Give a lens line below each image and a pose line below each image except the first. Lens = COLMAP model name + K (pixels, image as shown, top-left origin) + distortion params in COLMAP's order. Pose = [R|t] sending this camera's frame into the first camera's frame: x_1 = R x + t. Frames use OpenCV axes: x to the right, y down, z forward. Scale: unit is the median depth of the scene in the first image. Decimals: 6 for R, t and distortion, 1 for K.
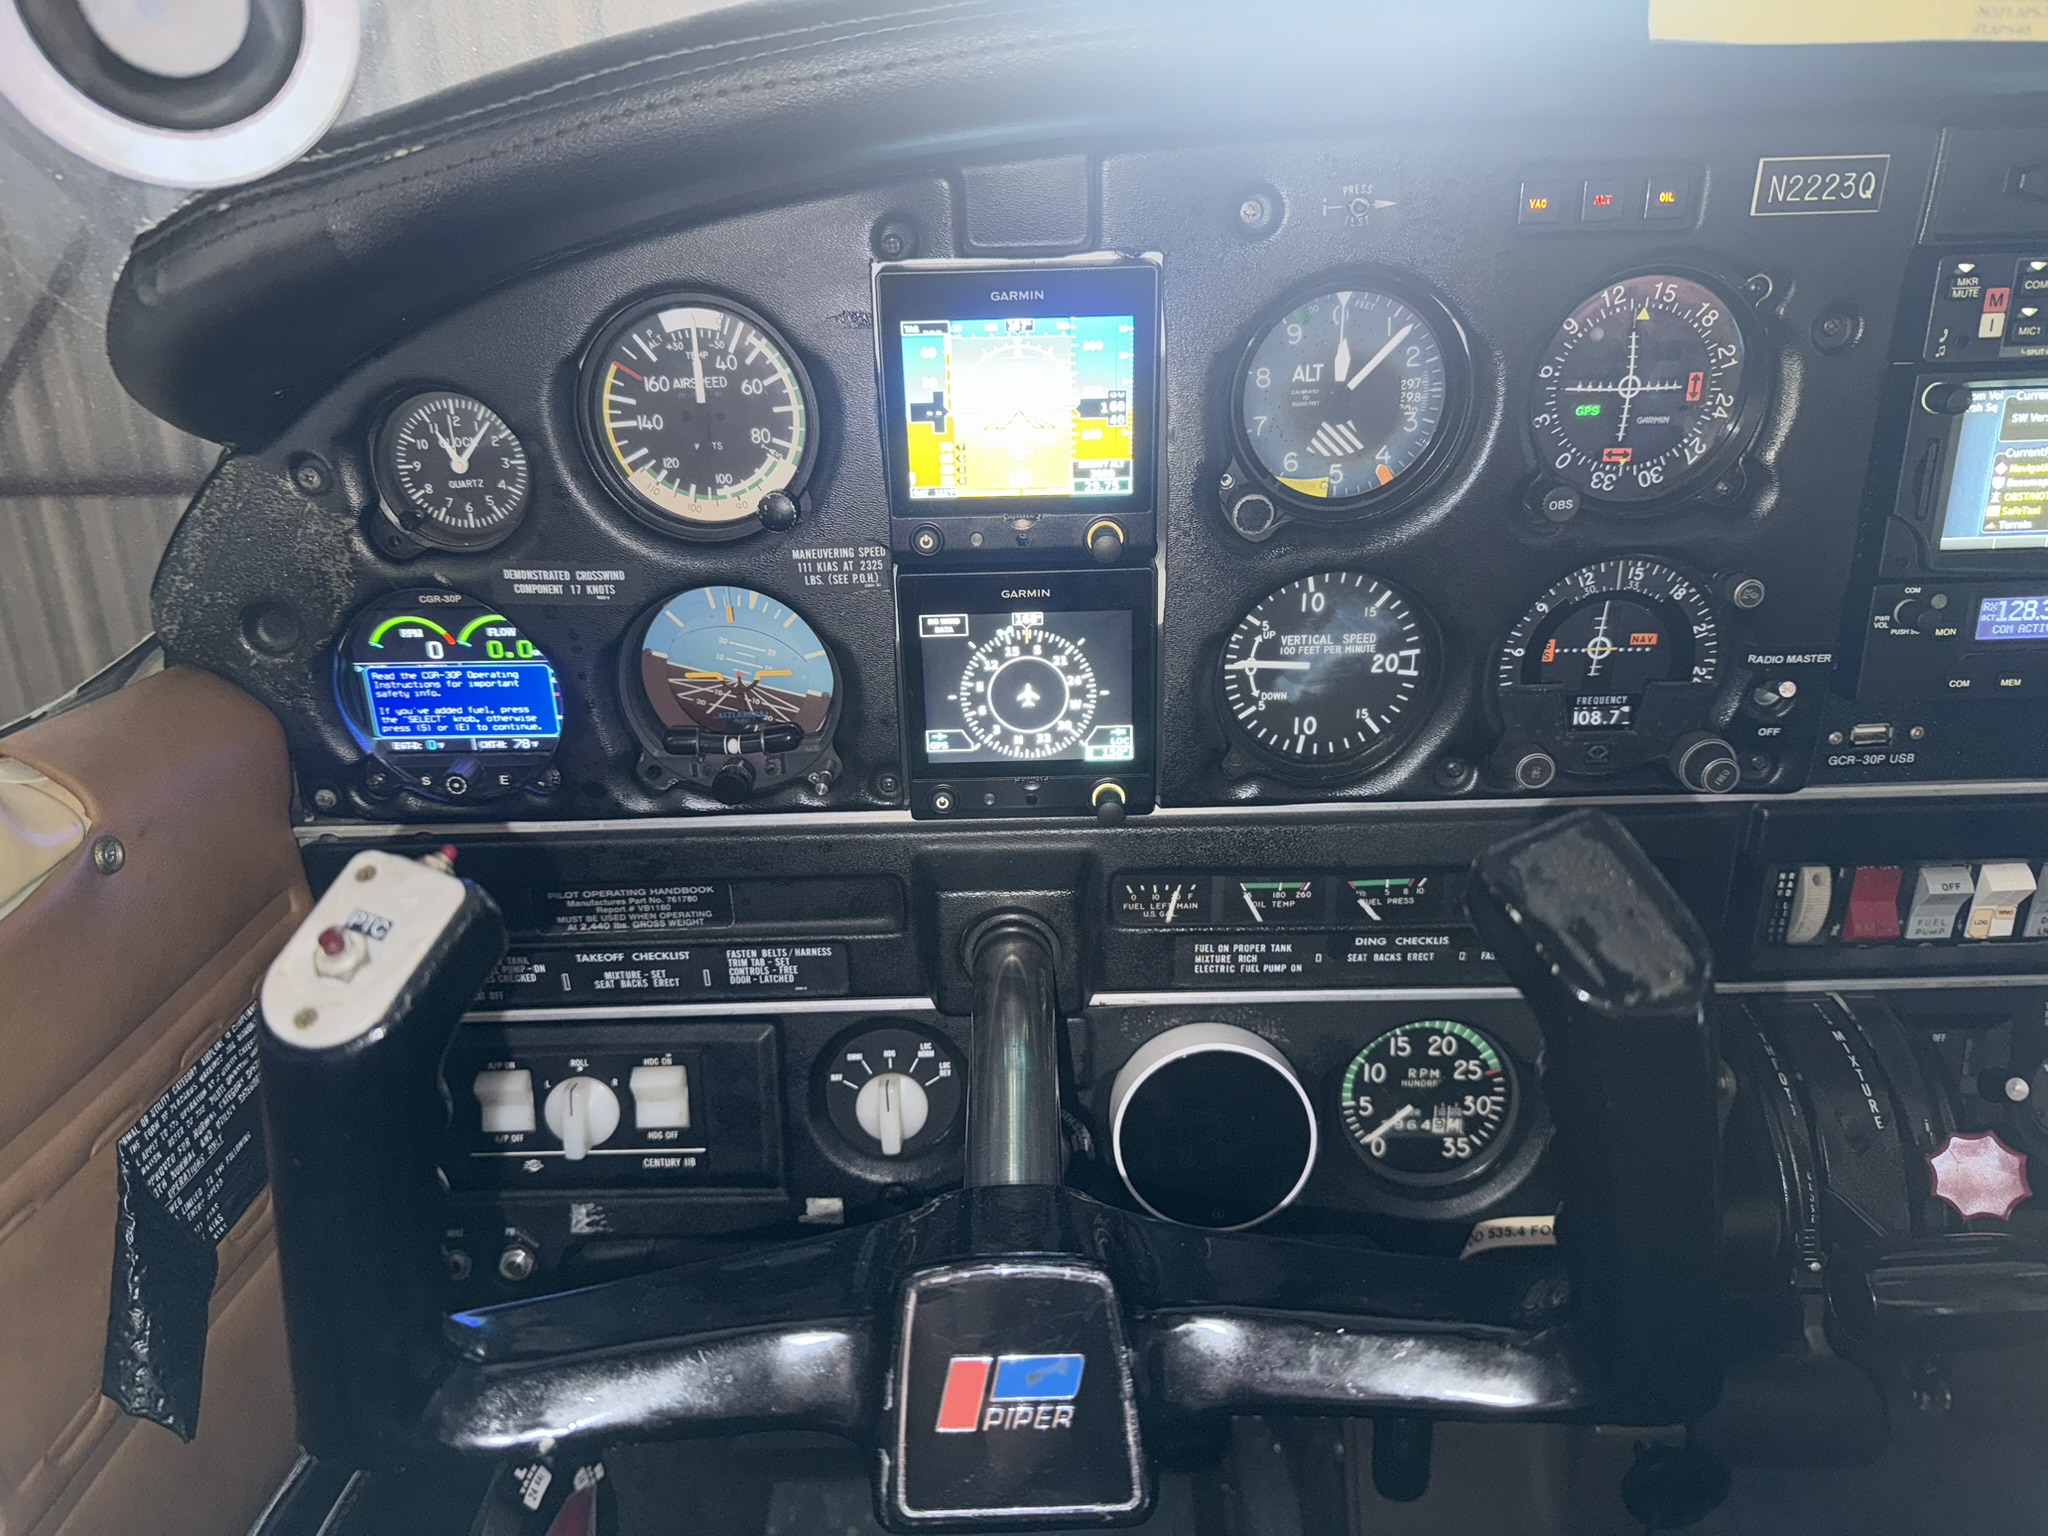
lens RADIAL K [[1431.7, 0, 1020.9], [0, 1431.7, 781.6], [0, 0, 1]] dist [0.124663, -0.188994]
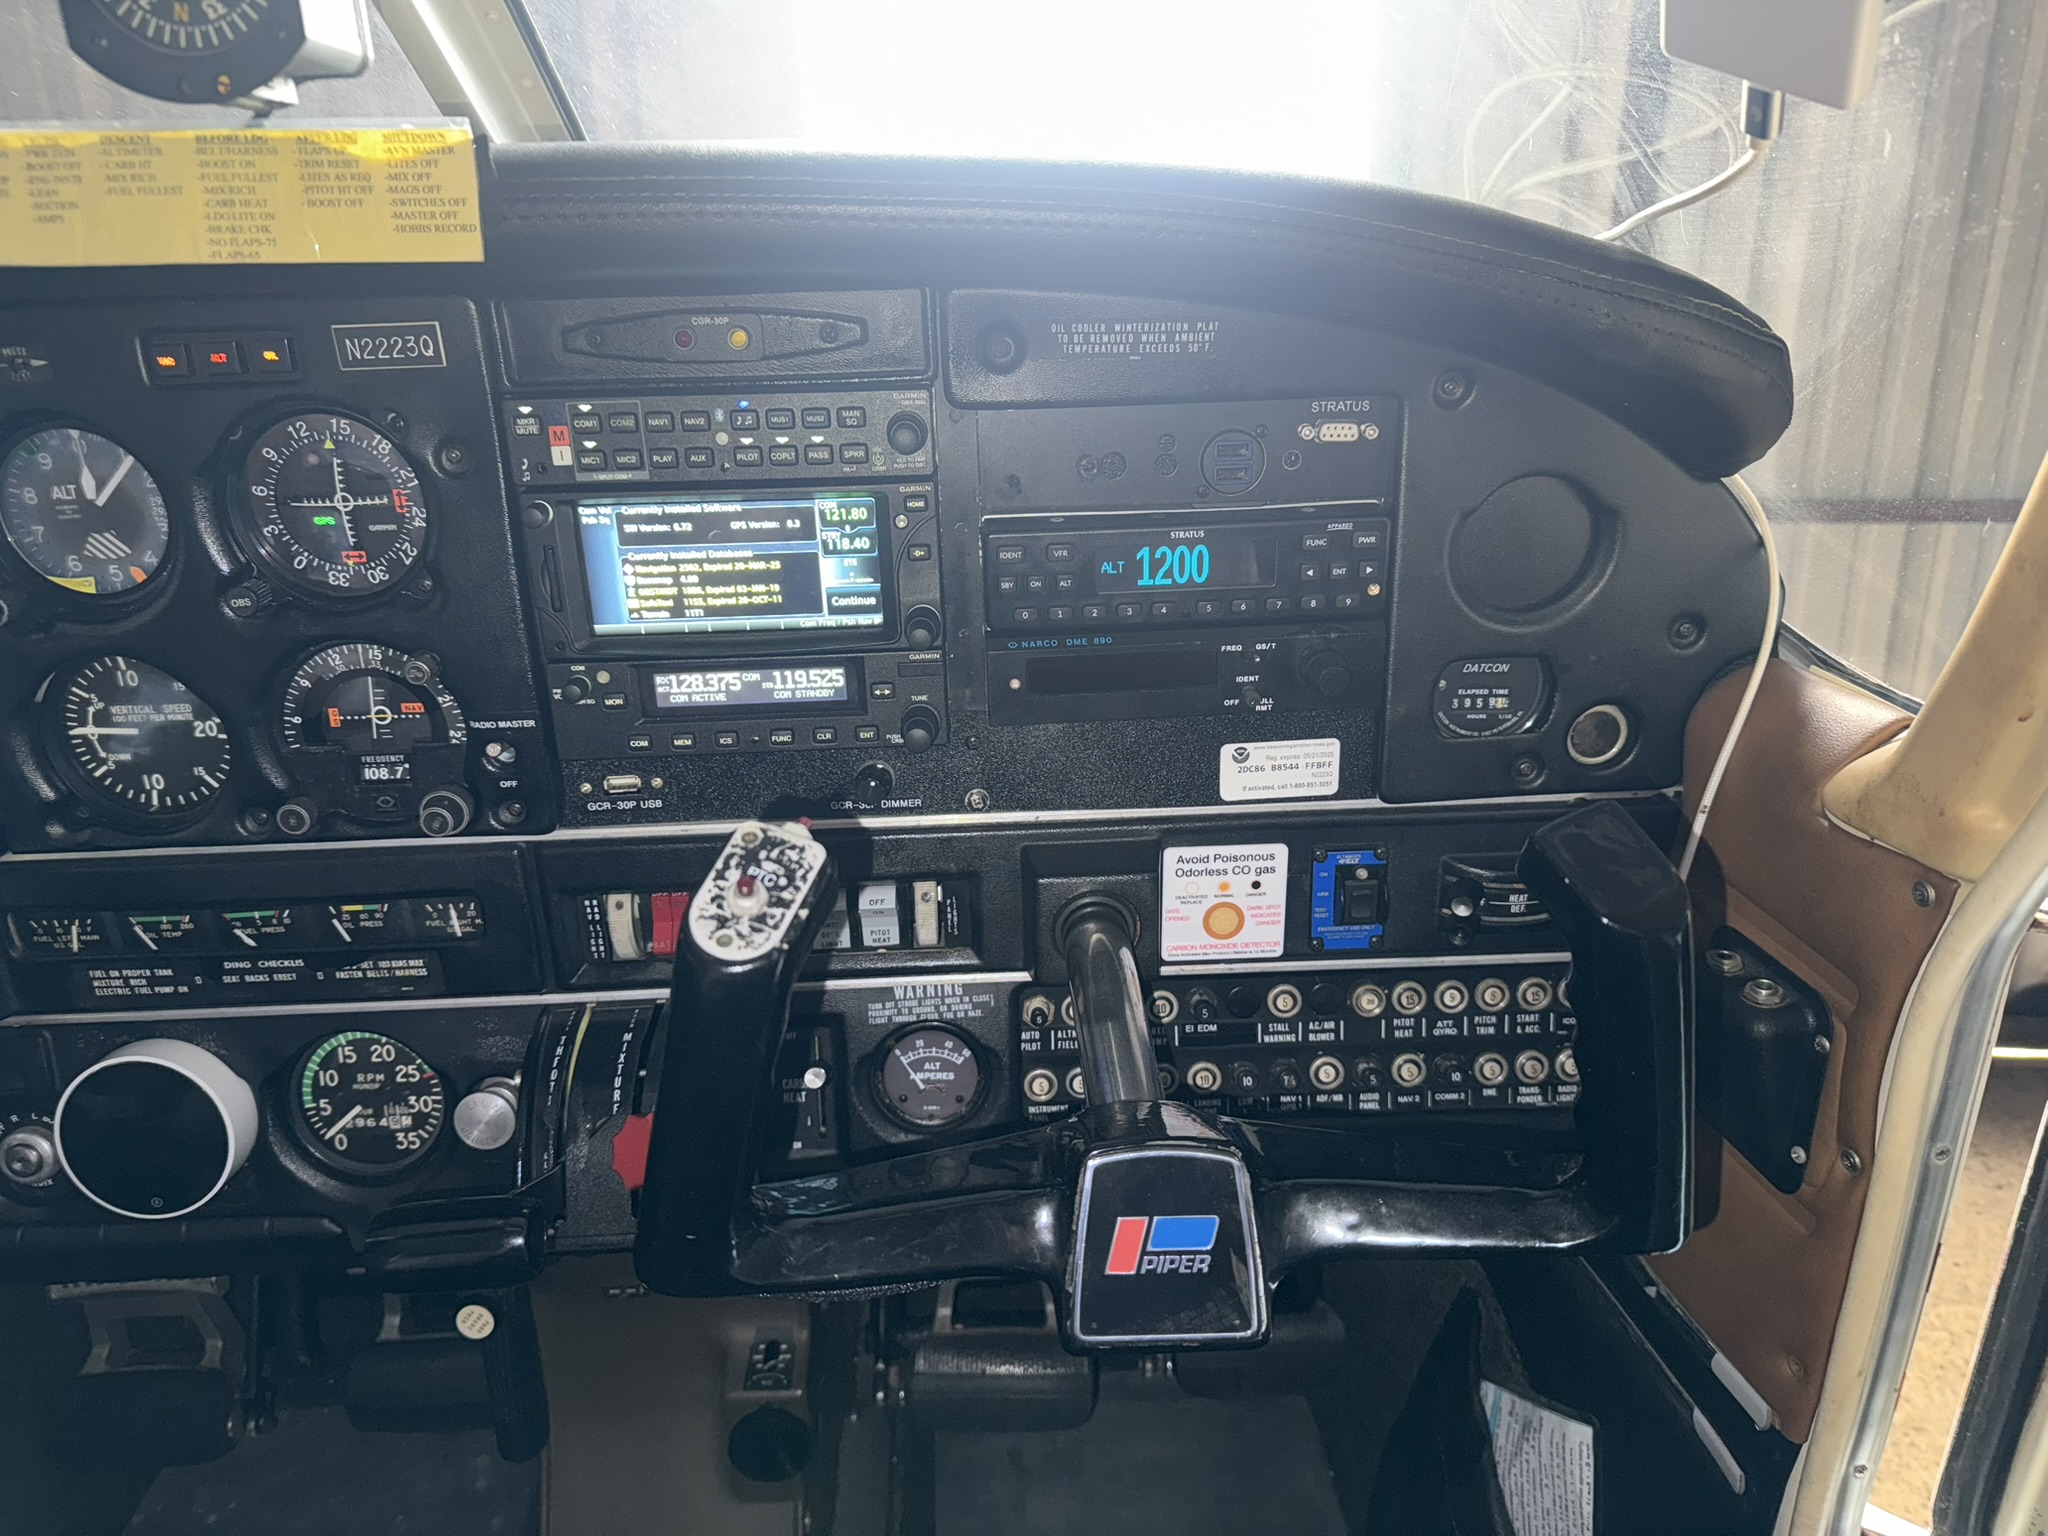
lens RADIAL K [[1434.9, 0, 973.0], [0, 1434.9, 788.8], [0, 0, 1]] dist [0.114234, -0.191406]
pose [[0.999571, -0.012500, 0.026484, 0.851997], [0.012810, 0.999851, -0.011586, -0.011129], [-0.026335, 0.011921, 0.999582, -0.208169]]
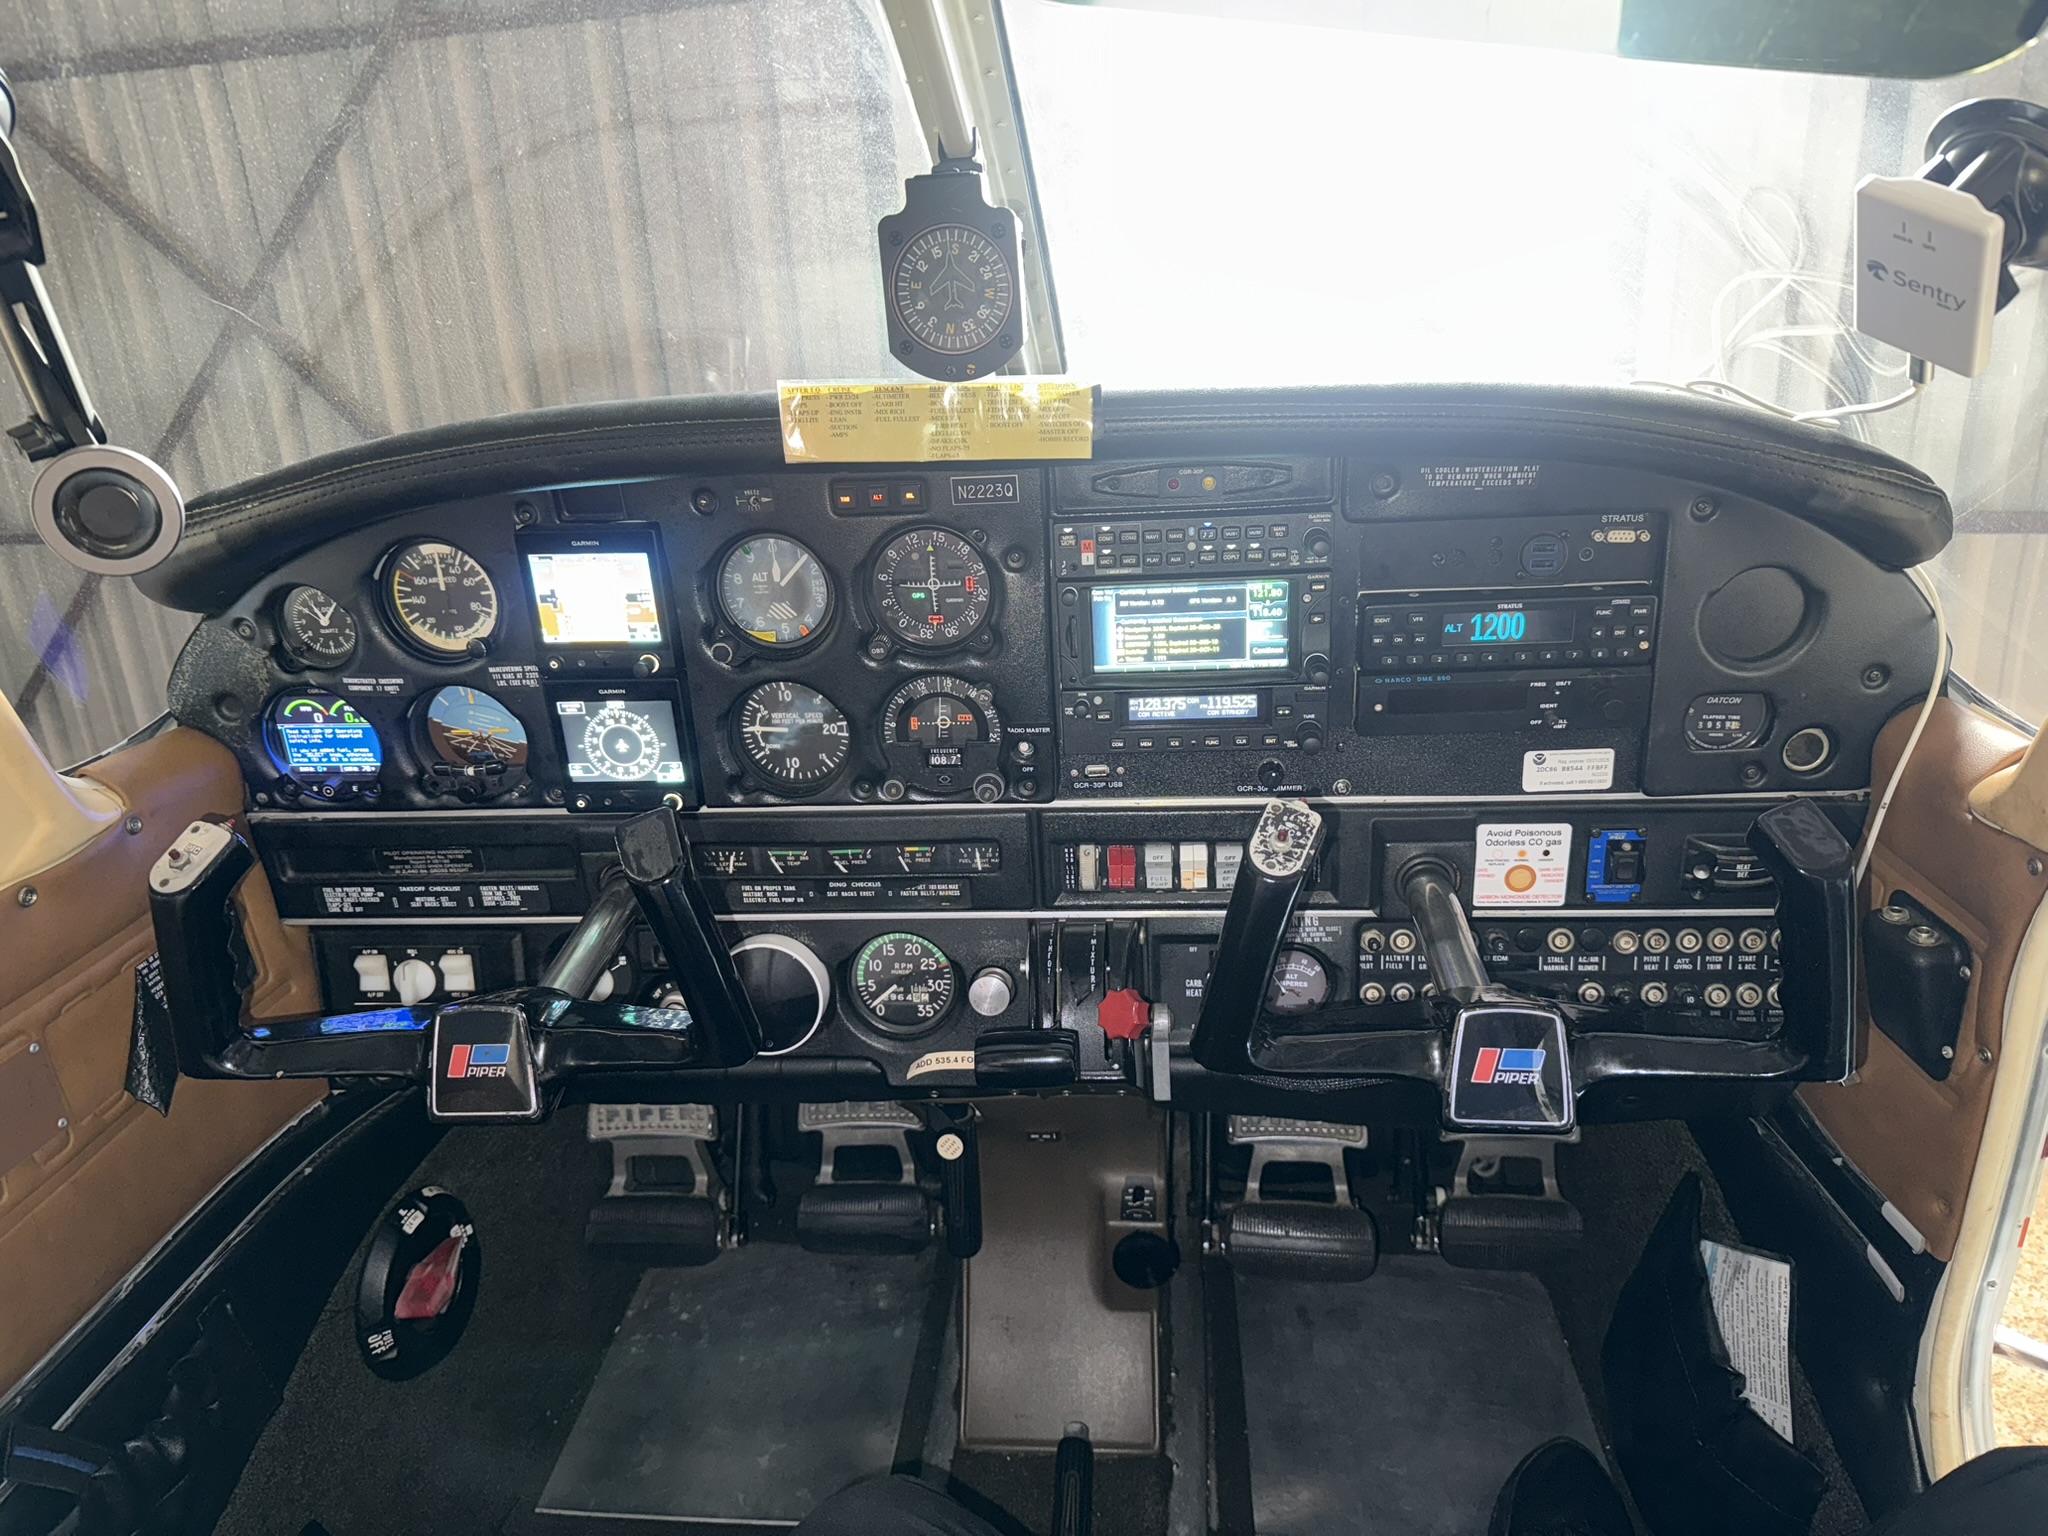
lens RADIAL K [[1367.2, 0, 1014.9], [0, 1367.2, 767.7], [0, 0, 1]] dist [0.150680, -0.223792]
pose [[0.996278, 0.009030, -0.085724, 0.633954], [-0.010221, 0.999857, -0.013460, -0.012706], [0.085590, 0.014286, 0.996228, -0.693276]]
